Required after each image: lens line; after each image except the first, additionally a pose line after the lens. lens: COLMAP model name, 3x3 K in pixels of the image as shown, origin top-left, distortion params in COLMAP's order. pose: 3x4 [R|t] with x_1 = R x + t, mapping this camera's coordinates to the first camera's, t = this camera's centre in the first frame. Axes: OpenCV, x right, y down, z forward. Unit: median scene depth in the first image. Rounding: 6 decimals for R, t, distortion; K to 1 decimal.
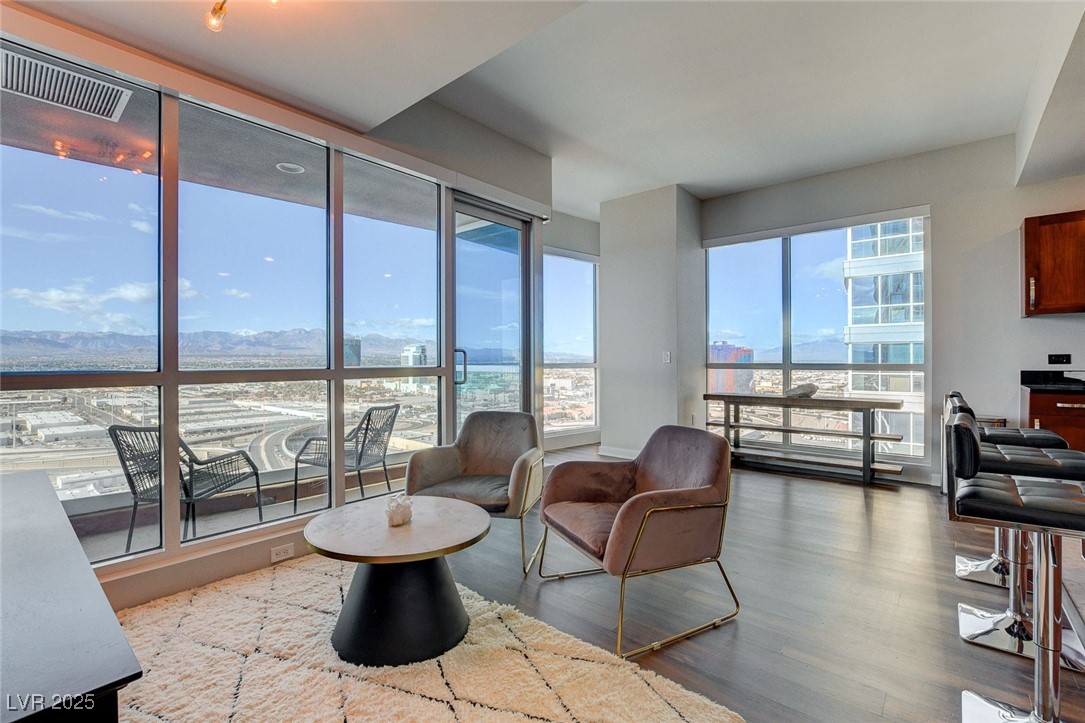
lens RADIAL K [[485.4, 0, 538.7], [0, 485.4, 360.3], [0, 0, 1]] dist [-0.020013, 0.000121]
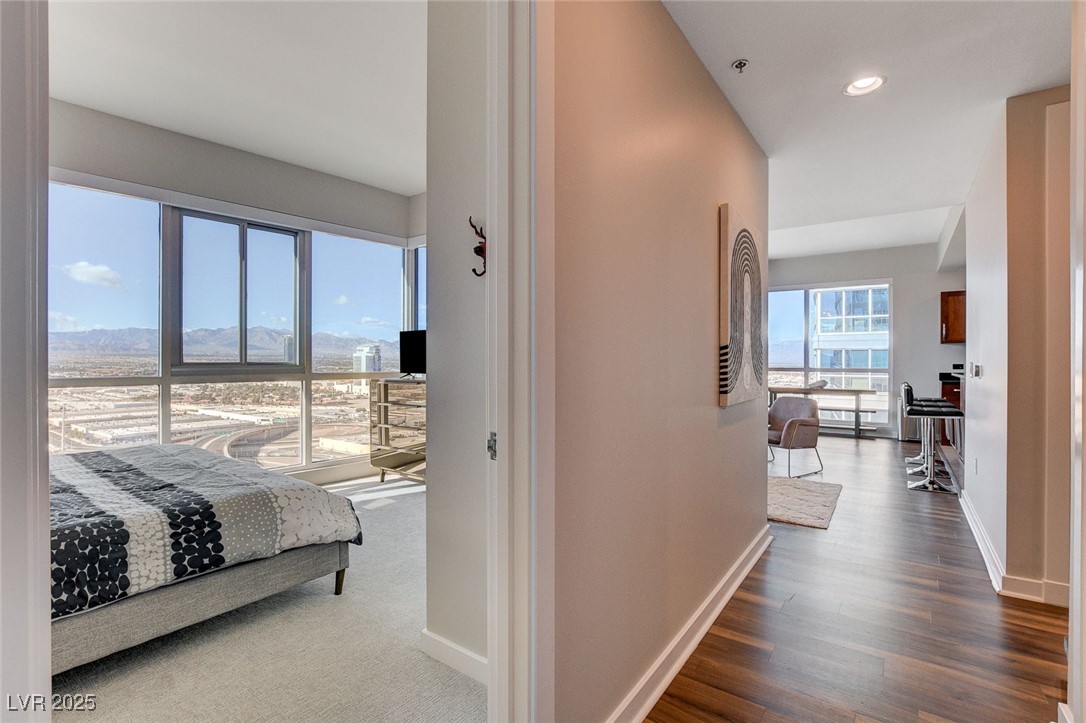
lens RADIAL K [[502.0, 0, 538.5], [0, 502.0, 362.4], [0, 0, 1]] dist [-0.017291, -0.000148]
pose [[0.996661, 0.004720, 0.081510, -0.620824], [-0.004814, 0.999988, 0.000956, -0.010020], [-0.081505, -0.001345, 0.996672, -0.710472]]
